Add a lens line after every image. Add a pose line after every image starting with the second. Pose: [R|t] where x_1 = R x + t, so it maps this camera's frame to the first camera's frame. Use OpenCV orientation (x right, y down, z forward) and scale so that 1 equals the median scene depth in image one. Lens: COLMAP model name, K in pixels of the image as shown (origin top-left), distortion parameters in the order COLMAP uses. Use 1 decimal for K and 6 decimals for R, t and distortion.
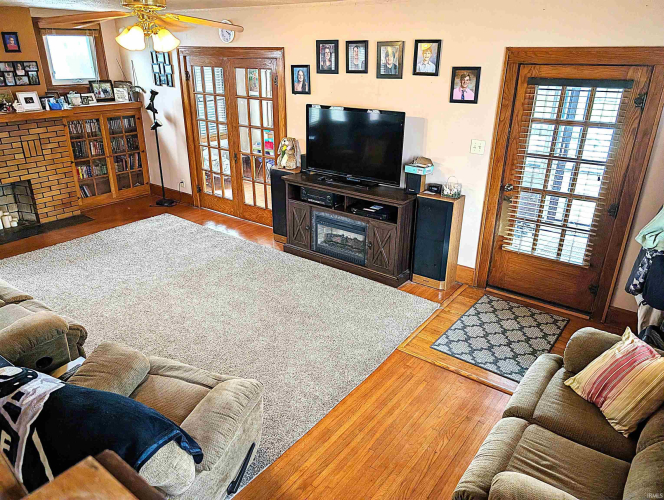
lens RADIAL K [[474.1, 0, 333.9], [0, 474.1, 250.4], [0, 0, 1]] dist [0.020393, -0.019358]
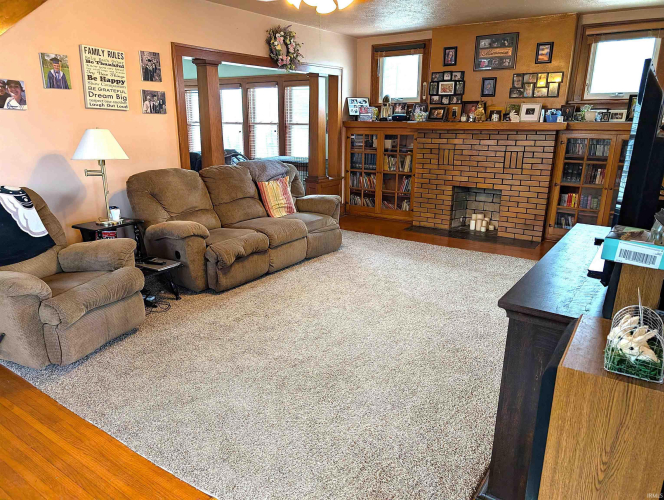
lens RADIAL K [[474.1, 0, 329.5], [0, 474.1, 257.5], [0, 0, 1]] dist [0.020393, -0.019358]
pose [[0.035500, 0.269401, -0.962374, 0.315012], [-0.387533, 0.891341, 0.235221, -0.107981], [0.921172, 0.364602, 0.136044, 0.538621]]
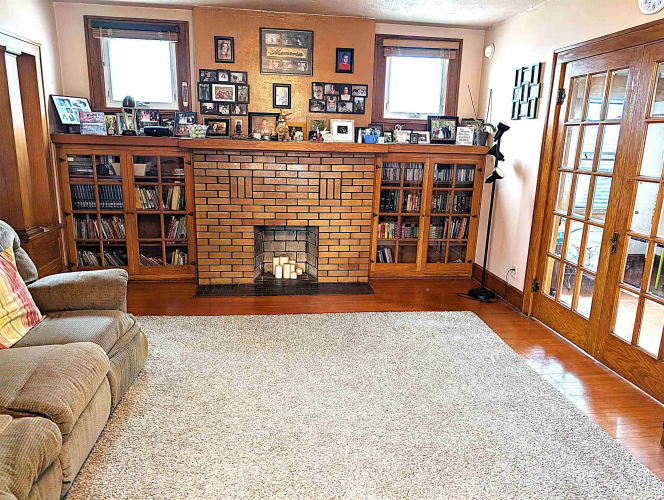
lens RADIAL K [[474.1, 0, 334.9], [0, 474.1, 253.6], [0, 0, 1]] dist [0.020393, -0.019358]
pose [[0.698560, 0.177373, -0.693219, -0.058788], [-0.295463, 0.953845, -0.053680, -0.065197], [0.651702, 0.242320, 0.718725, 0.425124]]
